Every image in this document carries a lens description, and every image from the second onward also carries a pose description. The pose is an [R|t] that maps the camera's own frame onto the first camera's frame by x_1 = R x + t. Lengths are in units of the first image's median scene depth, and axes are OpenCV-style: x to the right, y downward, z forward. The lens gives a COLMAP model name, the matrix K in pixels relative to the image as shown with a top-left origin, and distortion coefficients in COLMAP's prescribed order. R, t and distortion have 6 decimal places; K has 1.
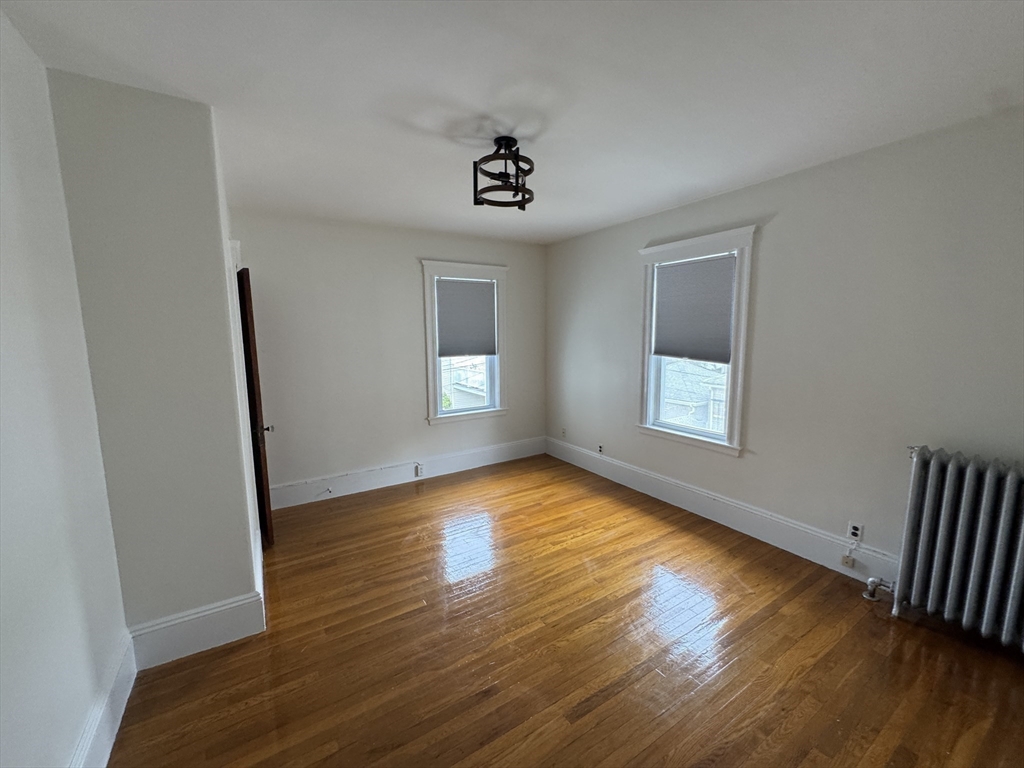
lens RADIAL K [[407.5, 0, 510.0], [0, 407.5, 385.4], [0, 0, 1]] dist [-0.009119, 0.000199]
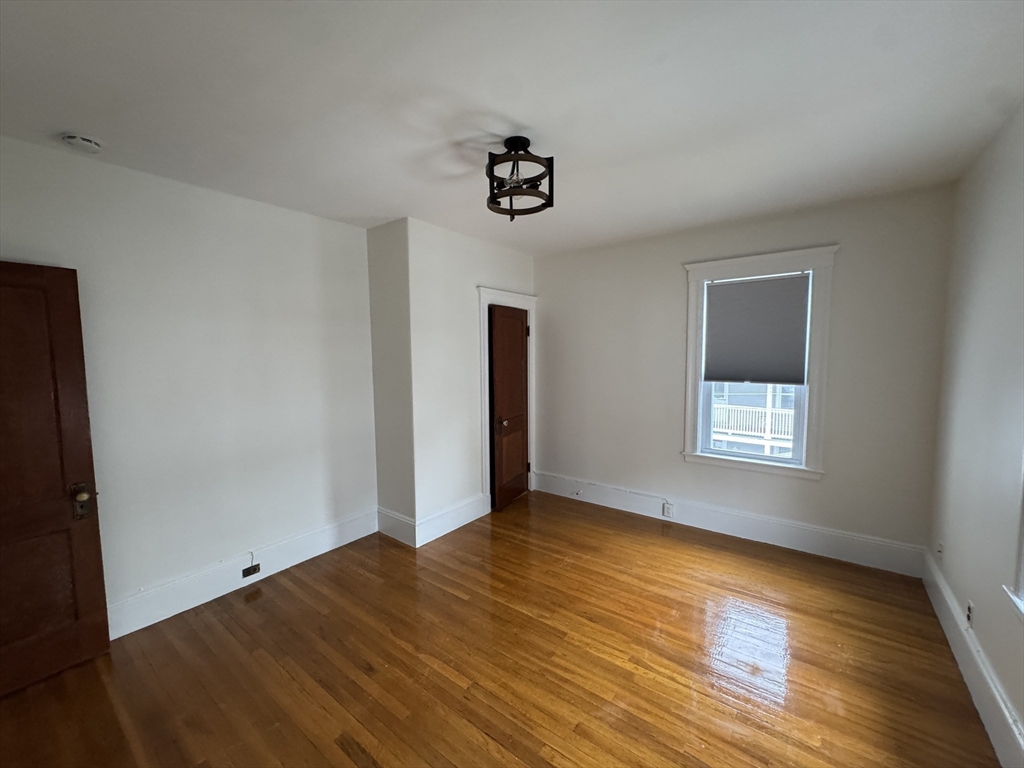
lens RADIAL K [[407.5, 0, 510.8], [0, 407.5, 383.6], [0, 0, 1]] dist [-0.009119, 0.000199]
pose [[0.355749, 0.081794, -0.930995, 0.511881], [-0.118011, 0.992121, 0.042071, -0.061671], [0.927101, 0.094901, 0.362598, 0.418648]]
